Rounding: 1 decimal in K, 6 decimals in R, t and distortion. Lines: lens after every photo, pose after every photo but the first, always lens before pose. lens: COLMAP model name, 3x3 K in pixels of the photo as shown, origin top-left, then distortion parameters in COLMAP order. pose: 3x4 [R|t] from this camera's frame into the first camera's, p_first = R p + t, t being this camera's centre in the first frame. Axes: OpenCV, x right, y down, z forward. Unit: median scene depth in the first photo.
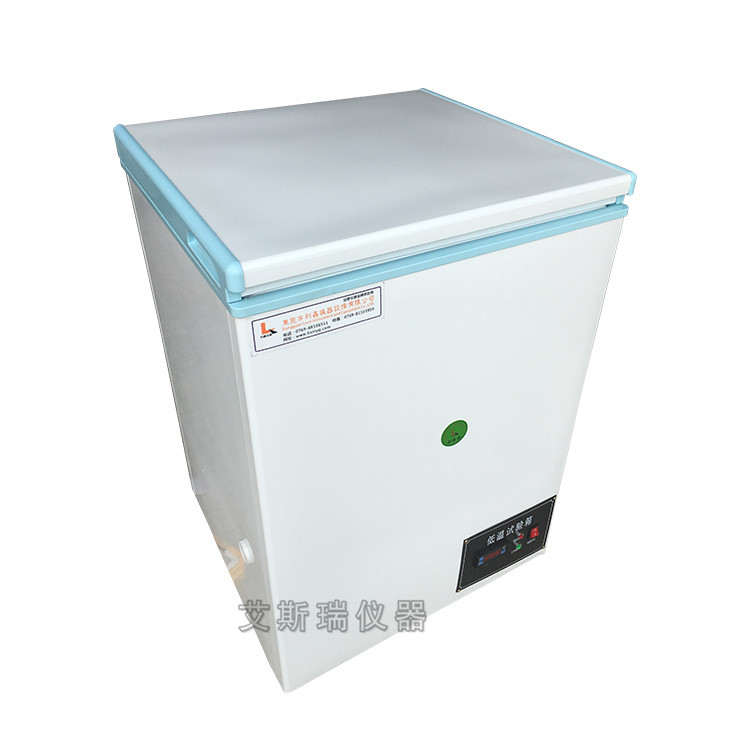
lens RADIAL K [[630.3, 0, 375.6], [0, 630.3, 378.5], [0, 0, 1]] dist [0.000898, 0.002566]
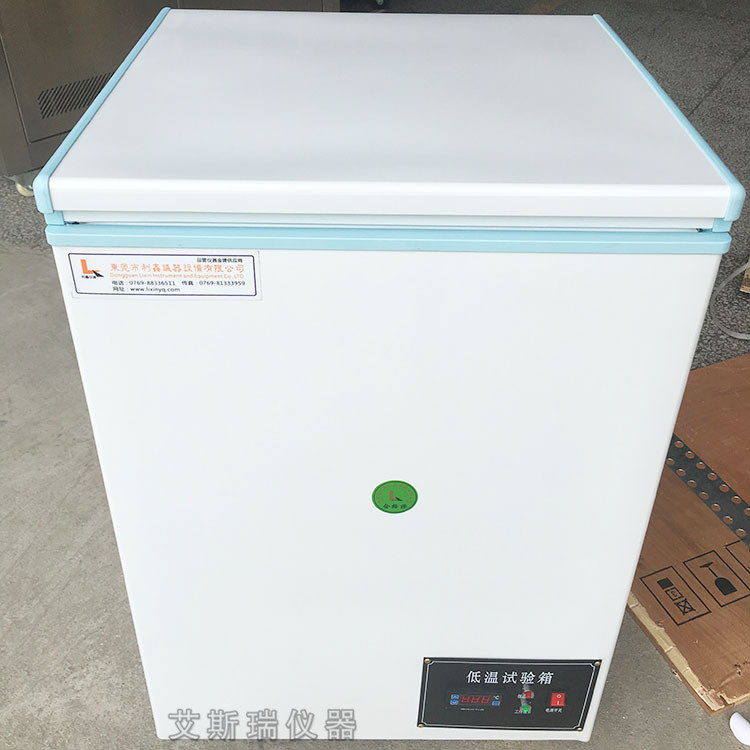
lens RADIAL K [[930.4, 0, 374.3], [0, 930.4, 372.6], [0, 0, 1]] dist [-0.011276, 0.000000]
pose [[0.853283, 0.320553, -0.411284, 0.605123], [-0.304492, 0.946593, 0.106047, -0.176069], [0.423312, 0.034745, 0.905317, 0.112381]]
